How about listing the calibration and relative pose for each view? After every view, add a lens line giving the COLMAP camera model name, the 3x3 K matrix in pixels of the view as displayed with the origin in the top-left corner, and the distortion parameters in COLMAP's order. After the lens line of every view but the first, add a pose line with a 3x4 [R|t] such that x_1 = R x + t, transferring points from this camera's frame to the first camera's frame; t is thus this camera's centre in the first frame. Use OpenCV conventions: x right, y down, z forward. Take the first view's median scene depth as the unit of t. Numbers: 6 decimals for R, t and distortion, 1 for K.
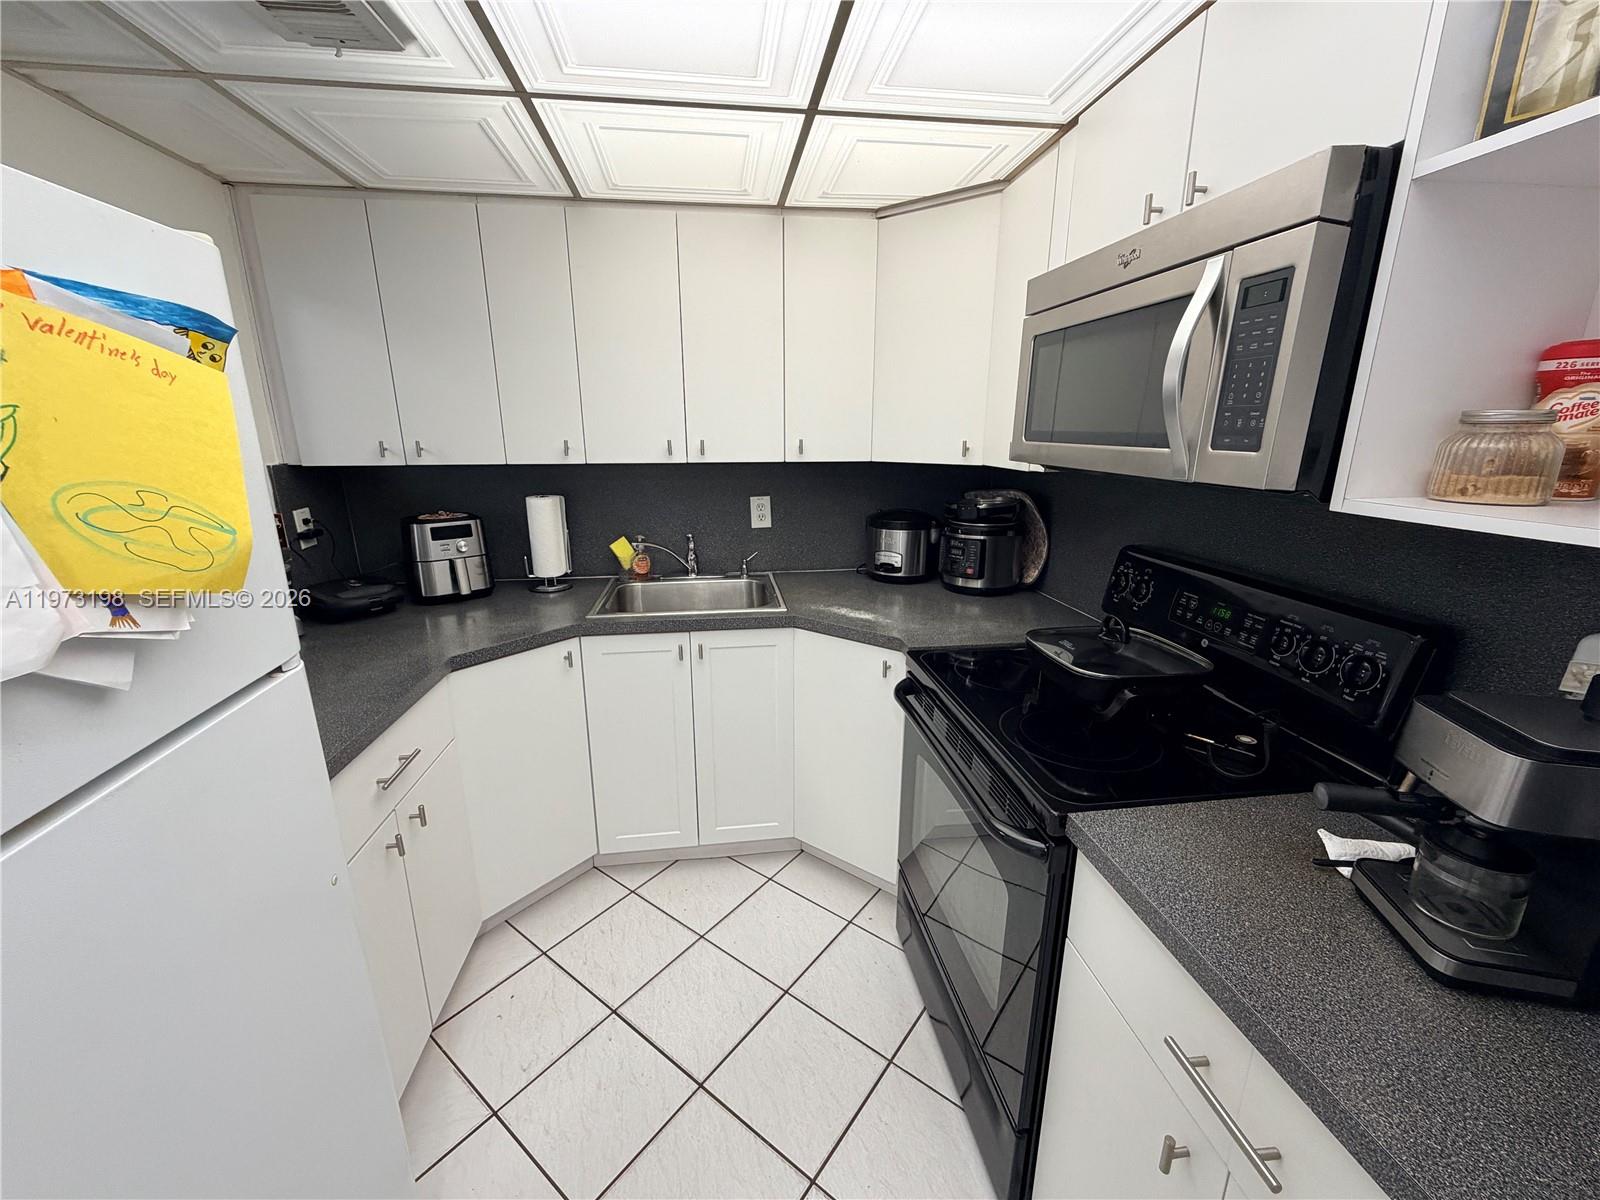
lens RADIAL K [[639.7, 0, 796.8], [0, 639.7, 591.1], [0, 0, 1]] dist [0.000491, 0.000607]
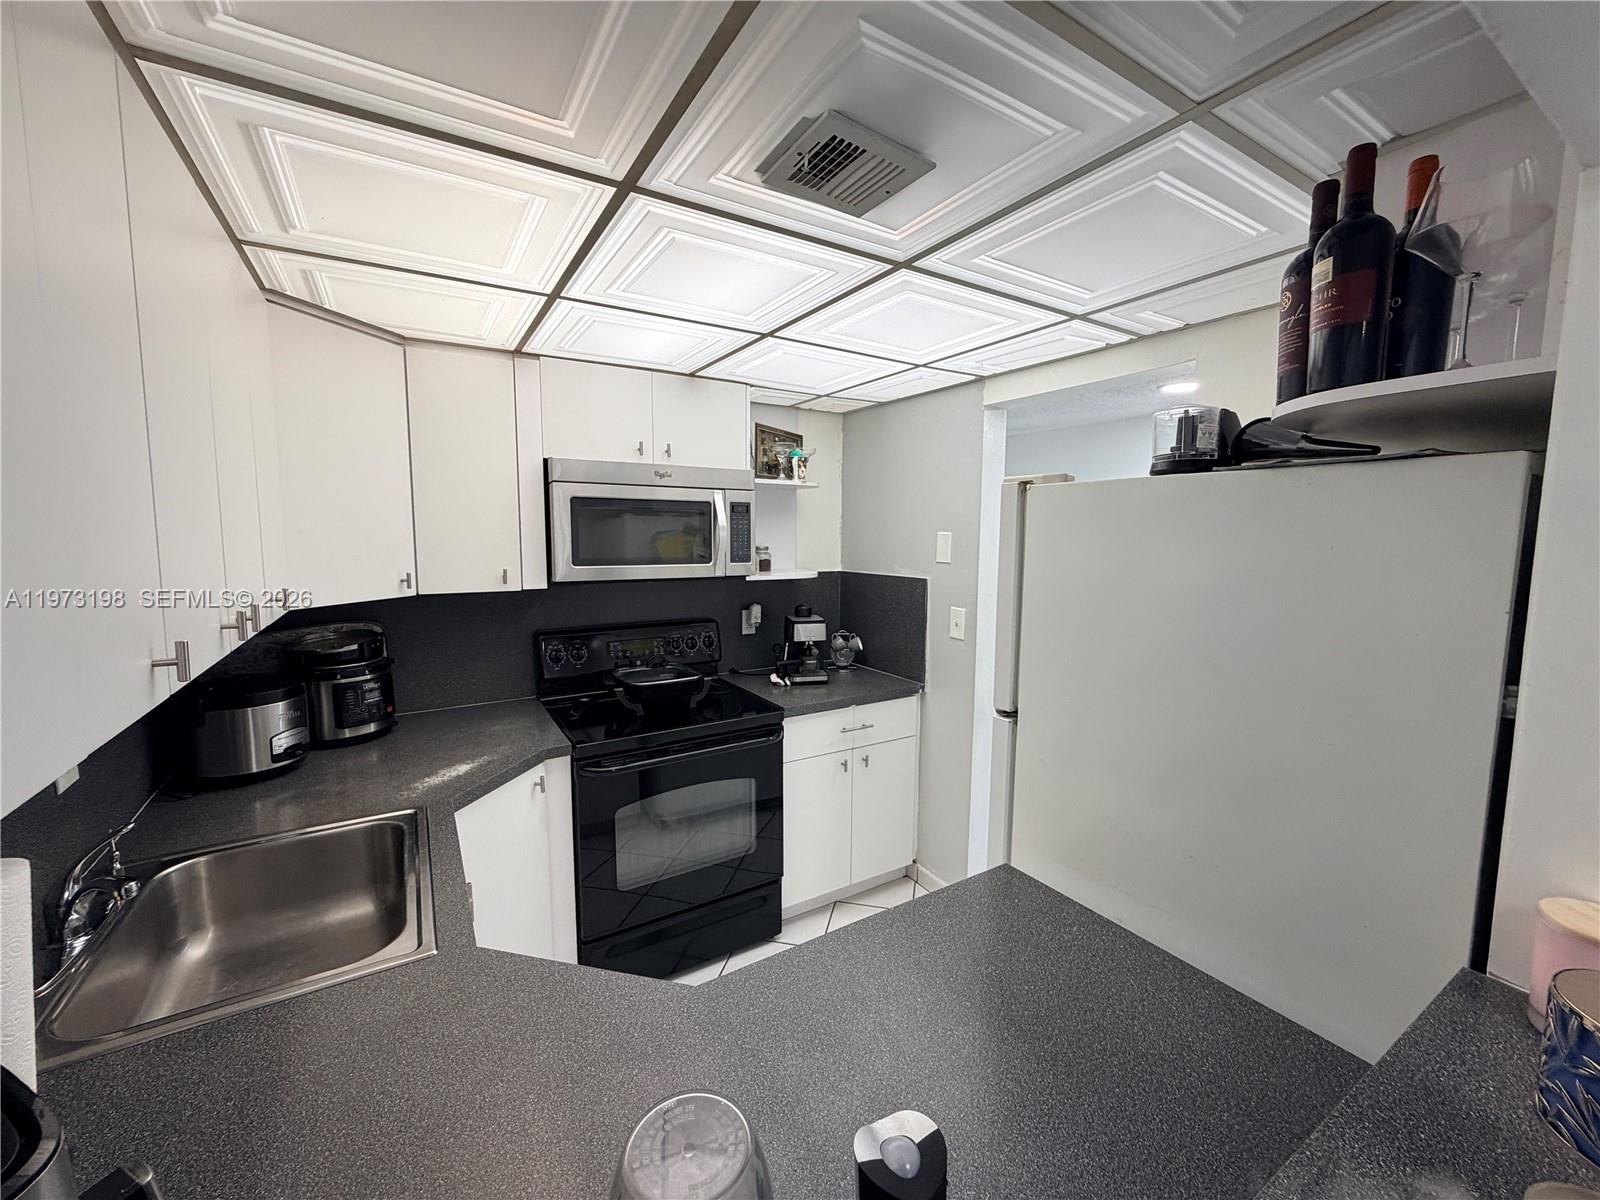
lens RADIAL K [[639.7, 0, 798.0], [0, 639.7, 601.6], [0, 0, 1]] dist [0.000491, 0.000607]
pose [[-0.411371, -0.094352, 0.906571, -0.971019], [0.229693, 0.951796, 0.203286, -0.284173], [-0.882052, 0.291859, -0.369869, 0.937092]]
